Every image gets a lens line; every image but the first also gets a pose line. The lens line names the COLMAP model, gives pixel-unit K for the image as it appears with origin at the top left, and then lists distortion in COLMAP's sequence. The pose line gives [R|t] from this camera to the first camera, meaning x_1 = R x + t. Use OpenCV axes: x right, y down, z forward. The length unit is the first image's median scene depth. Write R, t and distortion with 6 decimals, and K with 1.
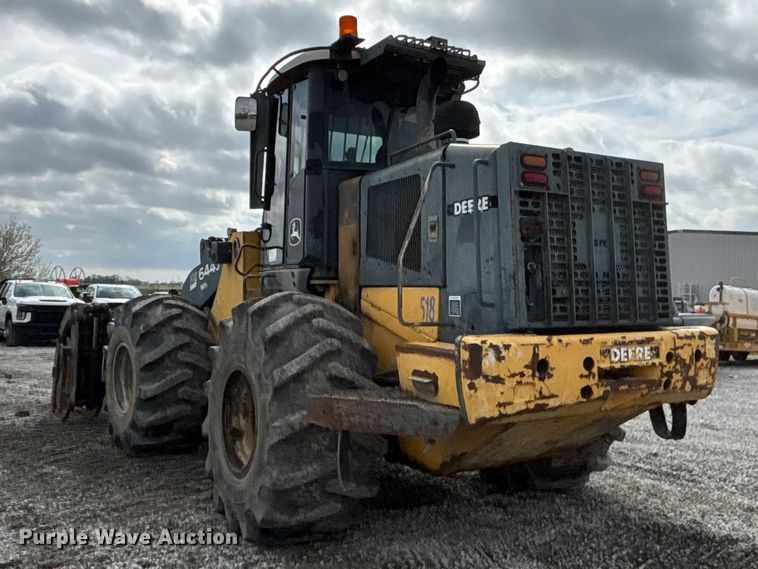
lens RADIAL K [[730.8, 0, 394.2], [0, 730.8, 265.1], [0, 0, 1]] dist [0.042537, 0.000000]
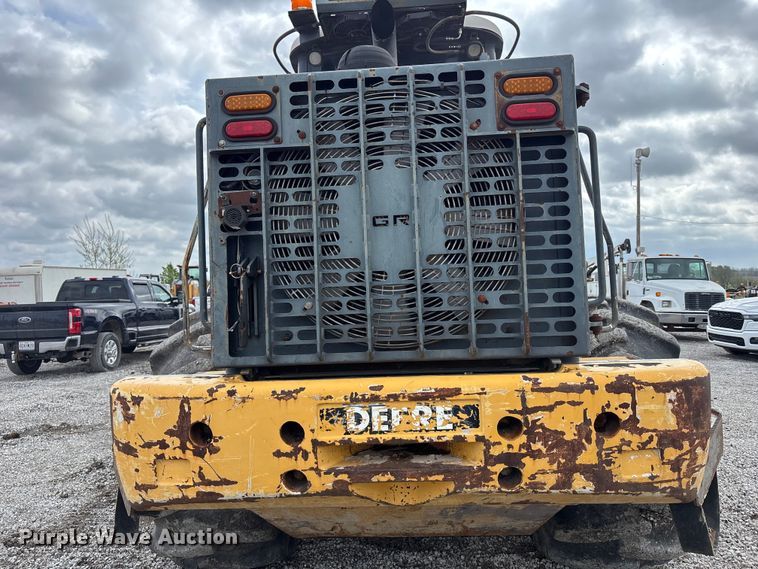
lens RADIAL K [[575.2, 0, 372.1], [0, 575.2, 291.1], [0, 0, 1]] dist [0.051554, -0.058665]
pose [[0.805425, -0.030661, -0.591904, 0.573177], [0.061920, 0.997549, 0.032583, 0.011232], [0.589454, -0.062894, 0.805350, 0.658303]]
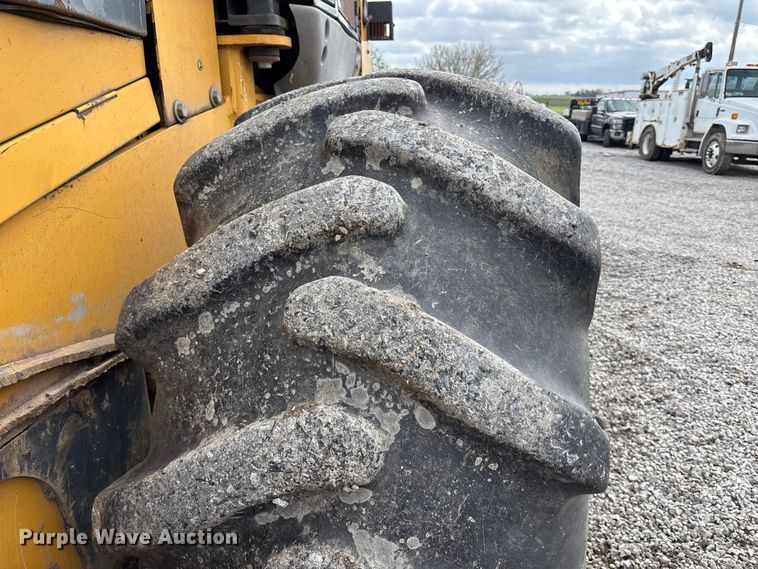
lens RADIAL K [[575.2, 0, 374.9], [0, 575.2, 281.2], [0, 0, 1]] dist [0.051554, -0.058665]
pose [[0.747115, 0.181981, -0.639298, 0.515937], [0.037345, 0.948780, 0.313722, 0.076791], [0.663644, -0.258261, 0.702052, 1.340700]]
